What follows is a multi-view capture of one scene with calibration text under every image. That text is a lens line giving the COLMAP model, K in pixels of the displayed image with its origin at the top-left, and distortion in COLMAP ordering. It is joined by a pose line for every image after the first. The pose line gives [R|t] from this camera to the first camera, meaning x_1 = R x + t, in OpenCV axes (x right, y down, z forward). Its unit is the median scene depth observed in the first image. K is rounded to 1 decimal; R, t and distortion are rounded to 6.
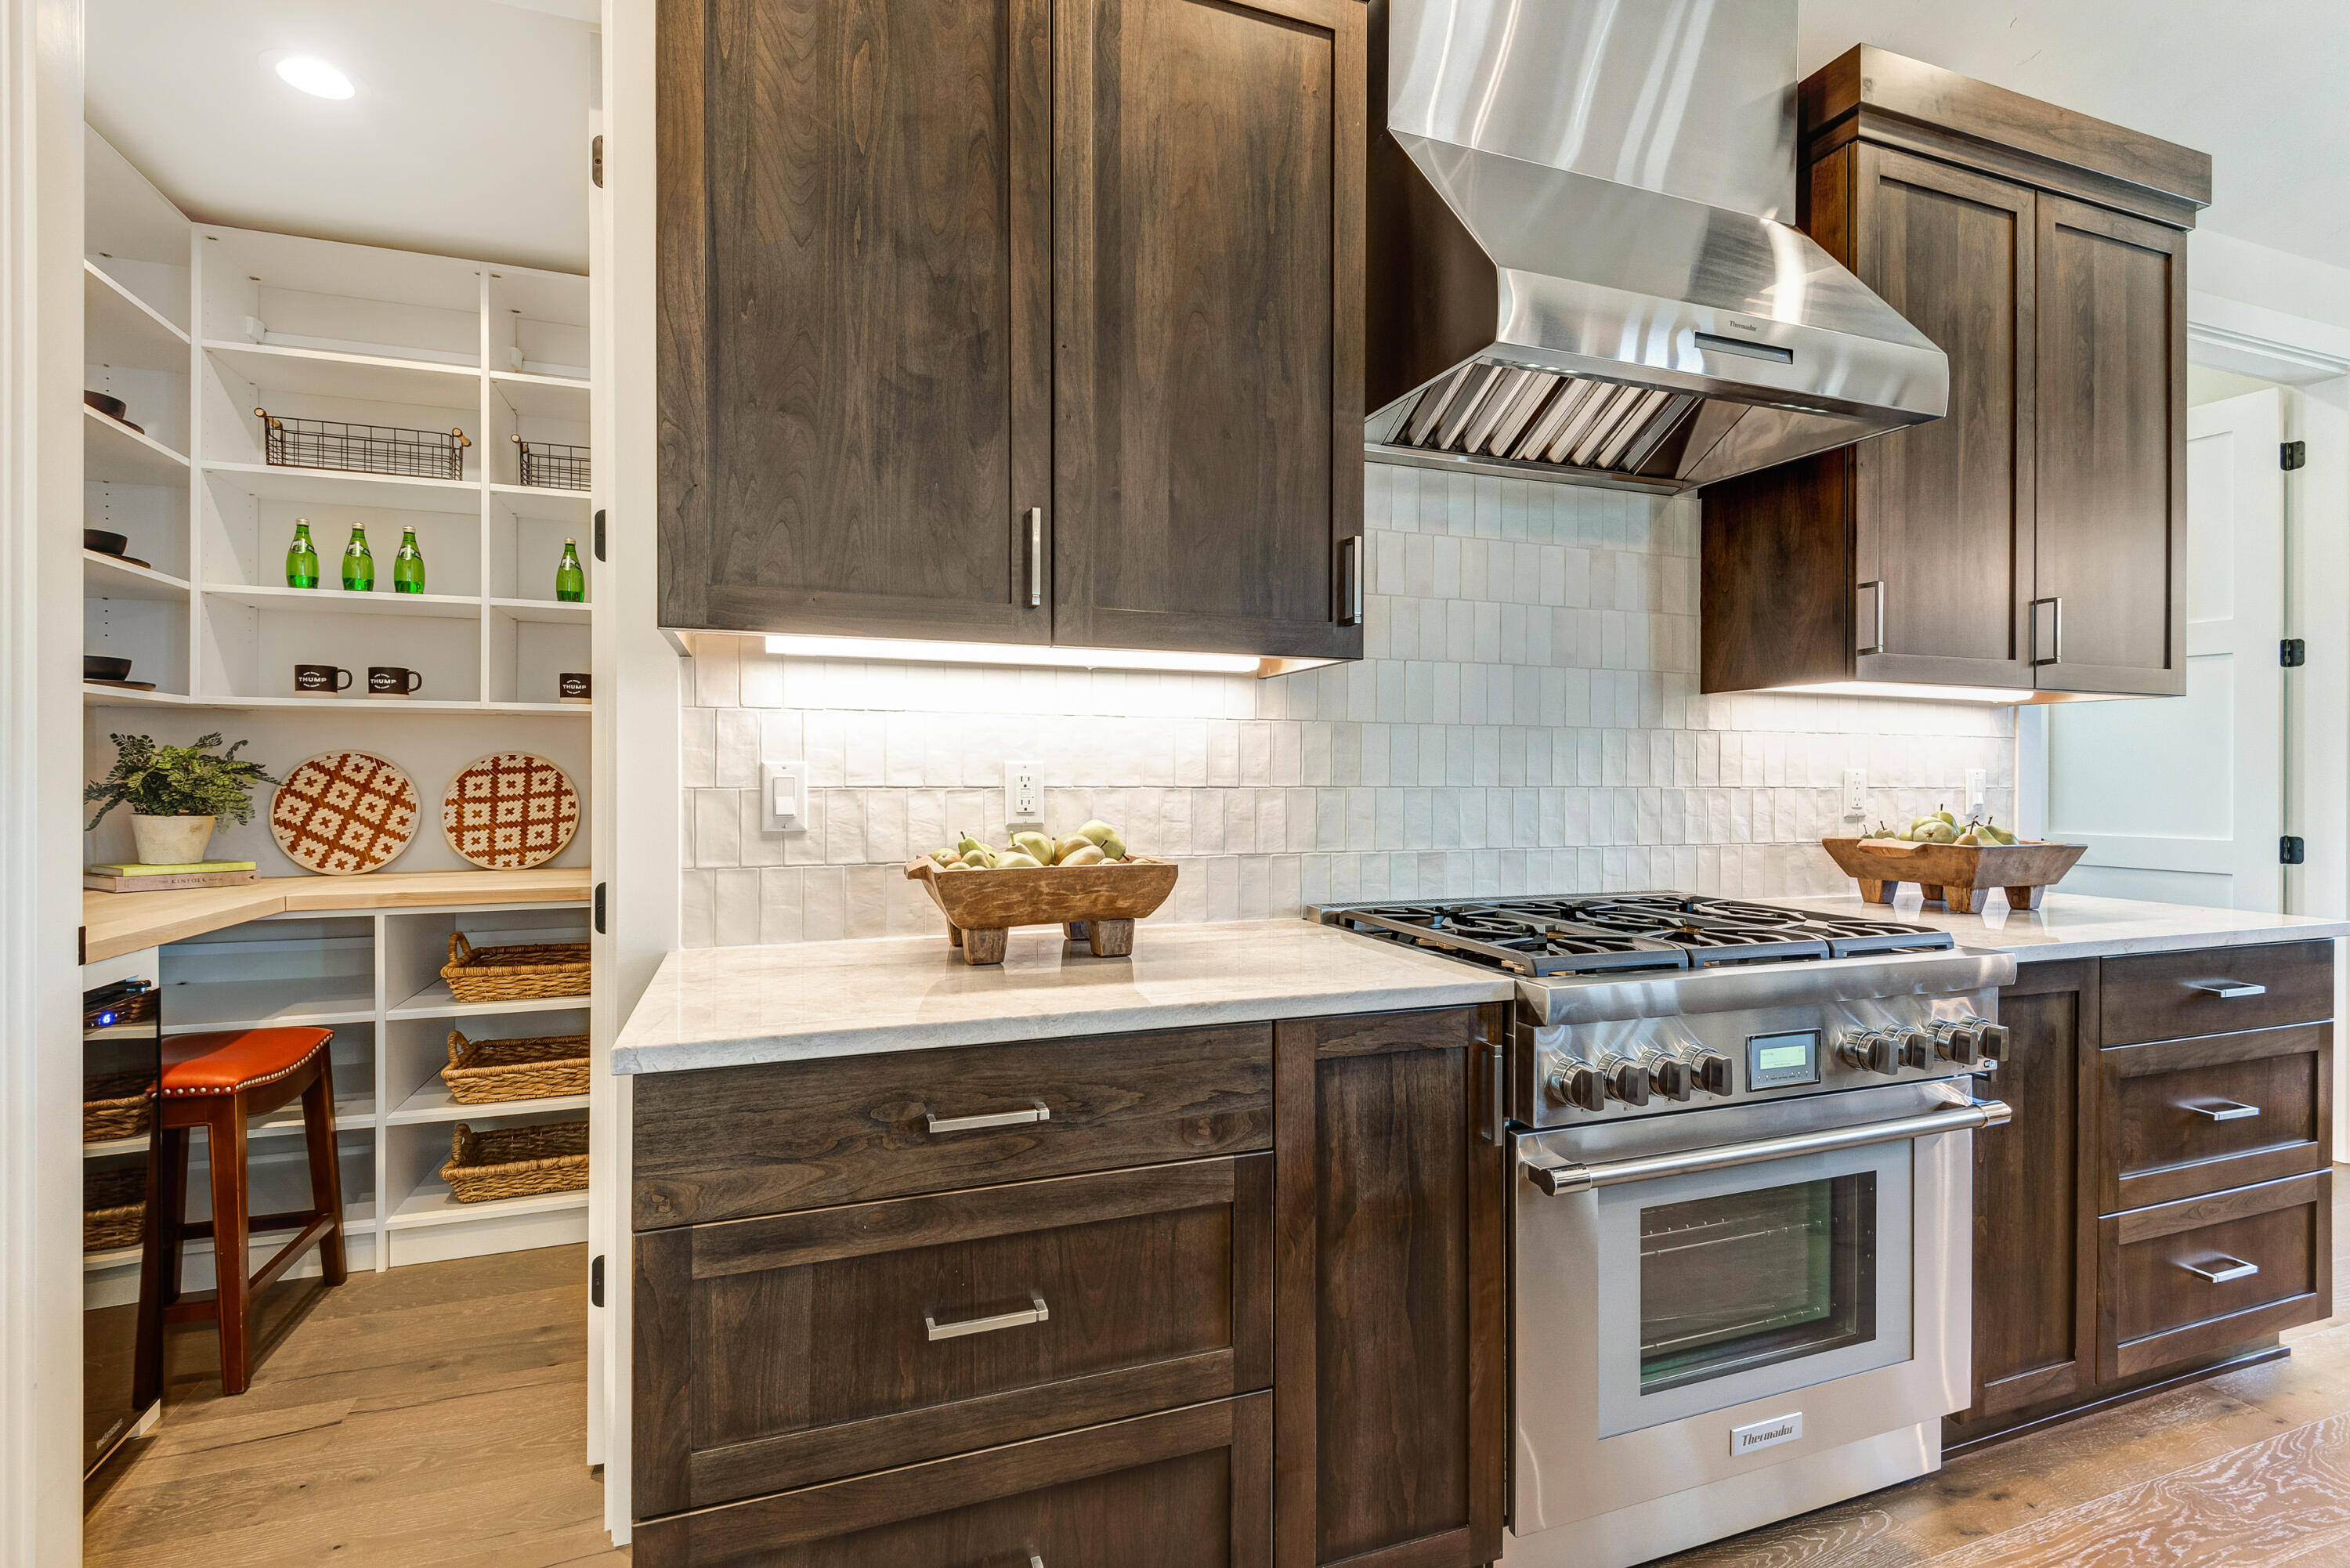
lens RADIAL K [[1079.0, 0, 1175.0], [0, 1079.0, 784.0], [0, 0, 1]] dist [0.028128, -0.015390]
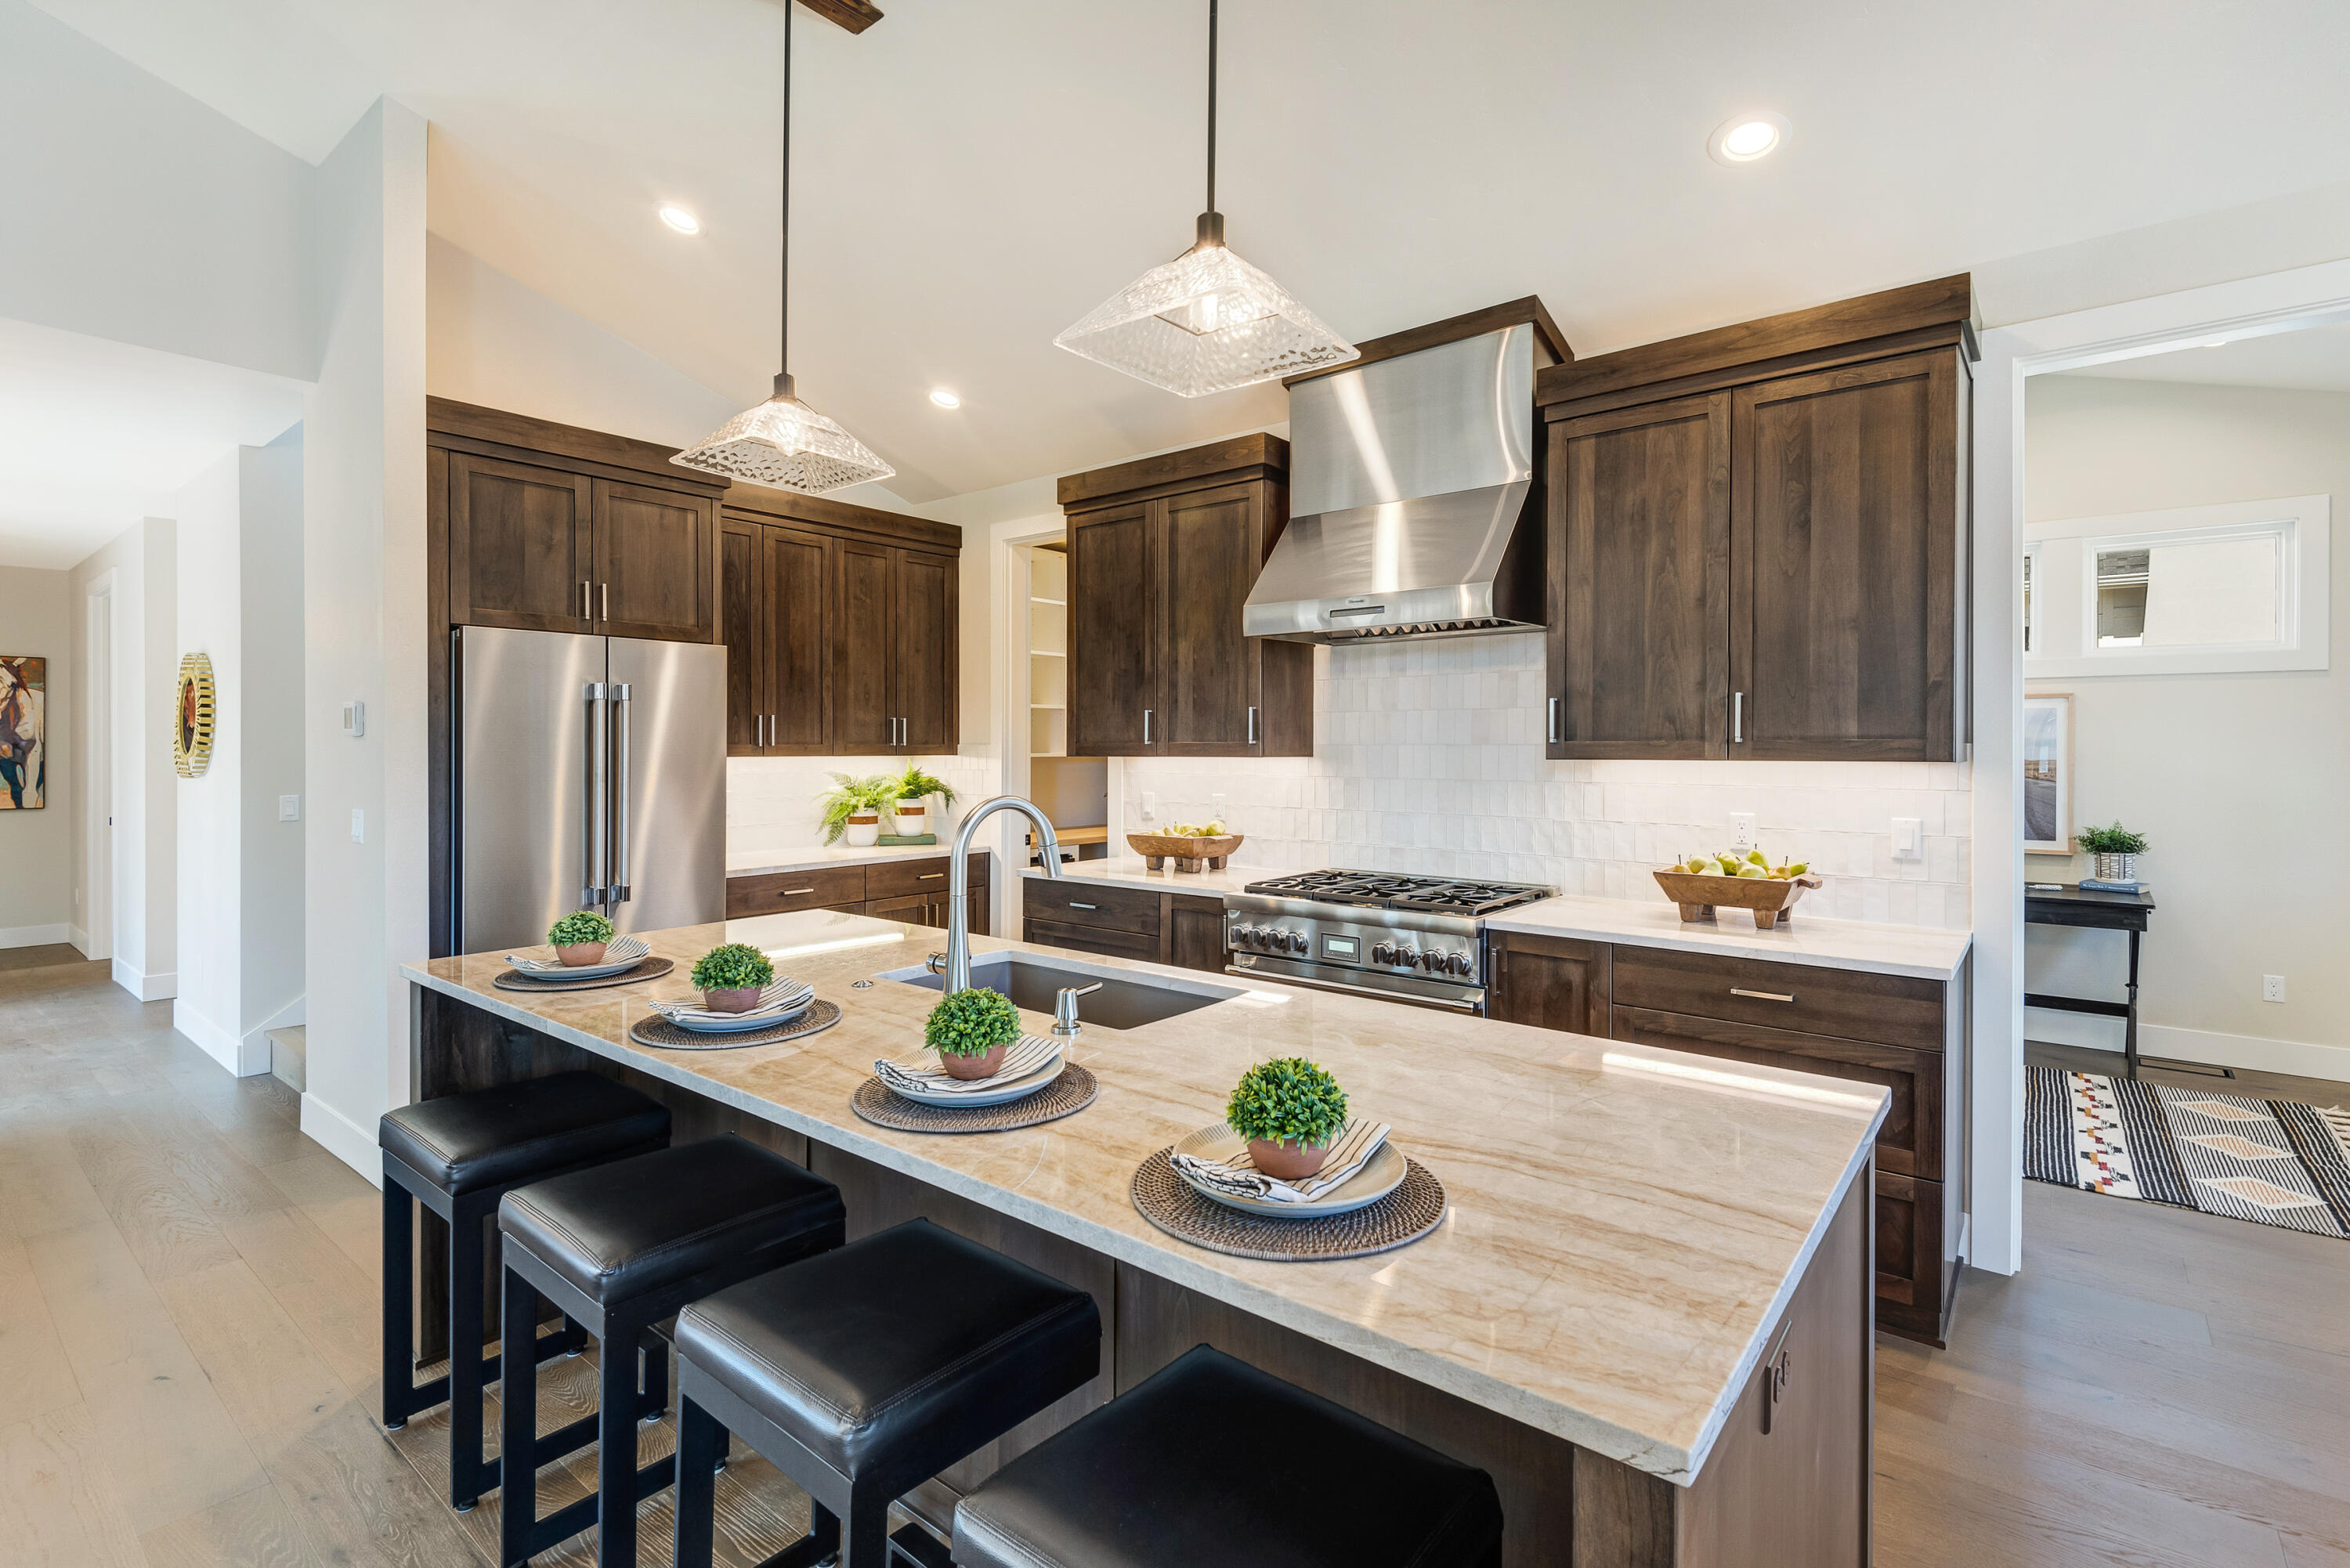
lens RADIAL K [[1080.8, 0, 1171.1], [0, 1080.8, 749.0], [0, 0, 1]] dist [0.035770, -0.023440]
pose [[0.504648, -0.001341, -0.863324, 1.769264], [-0.004848, 0.999979, -0.004387, -0.102655], [0.863312, 0.006399, 0.504631, -0.294830]]
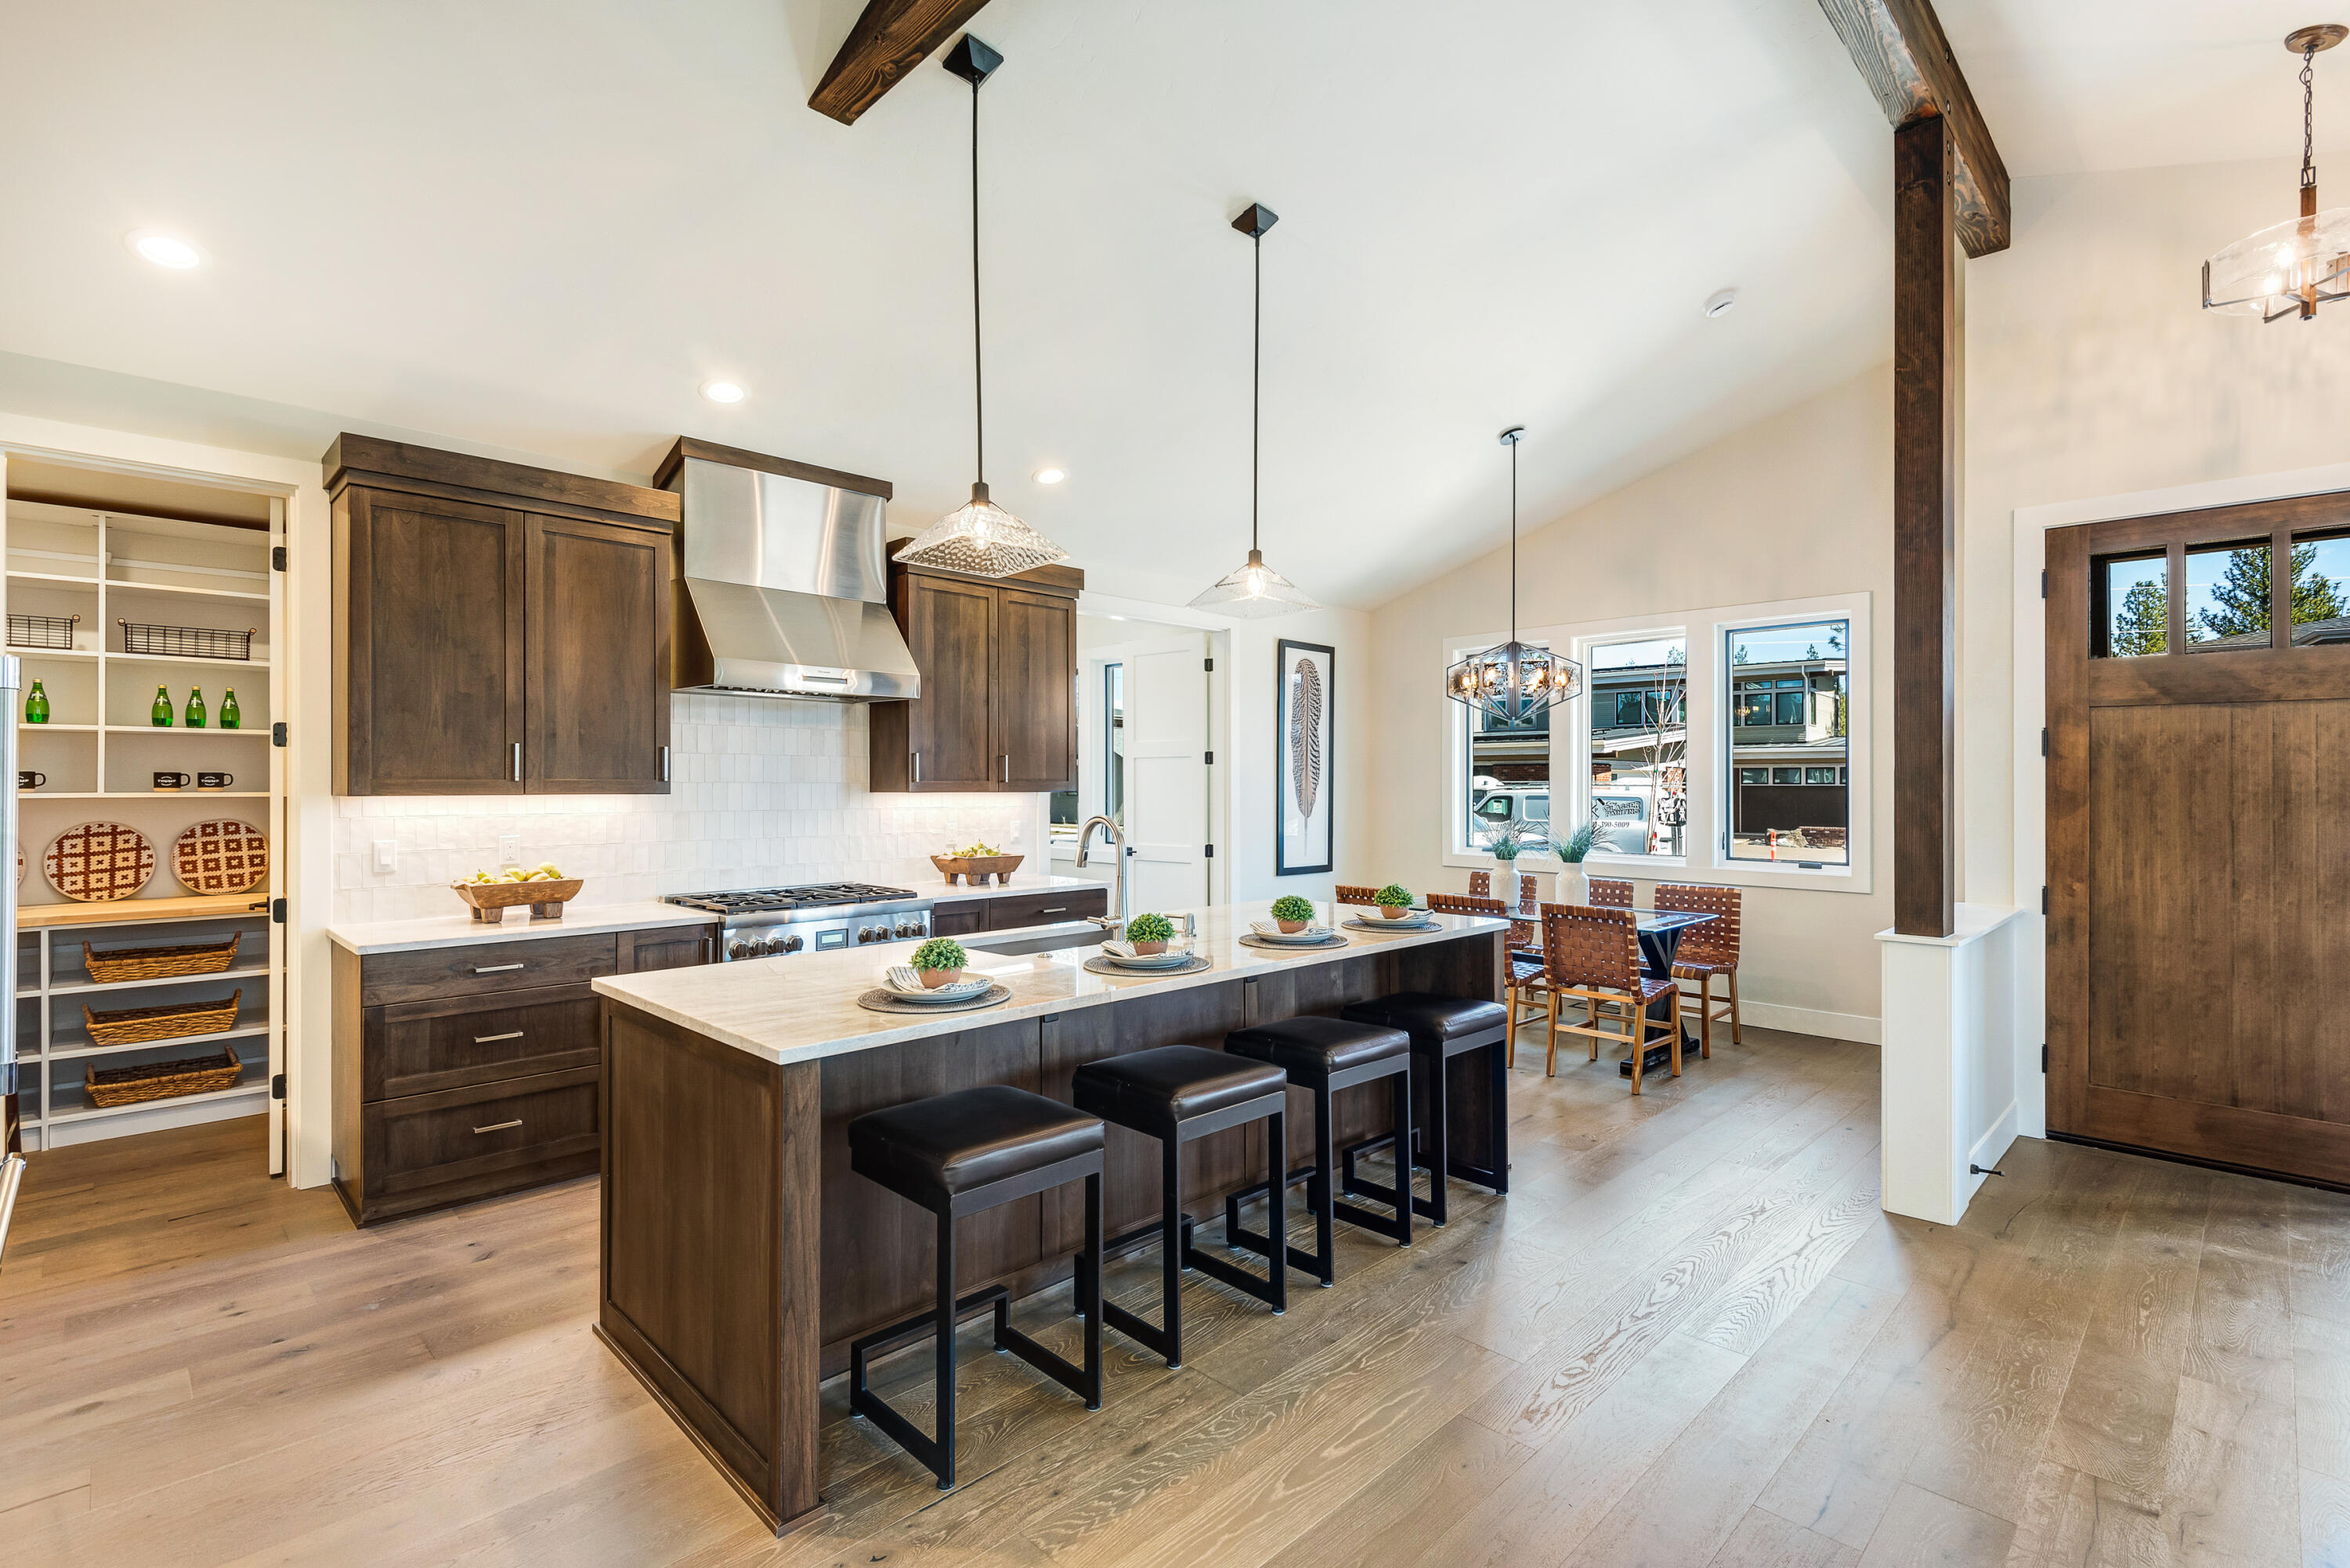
lens RADIAL K [[1079.0, 0, 1175.0], [0, 1079.0, 784.0], [0, 0, 1]] dist [0.028128, -0.015390]
pose [[0.911607, -0.002997, 0.411052, 0.174548], [0.006004, 0.999964, -0.006025, -0.098659], [-0.411019, 0.007961, 0.911592, -1.491419]]
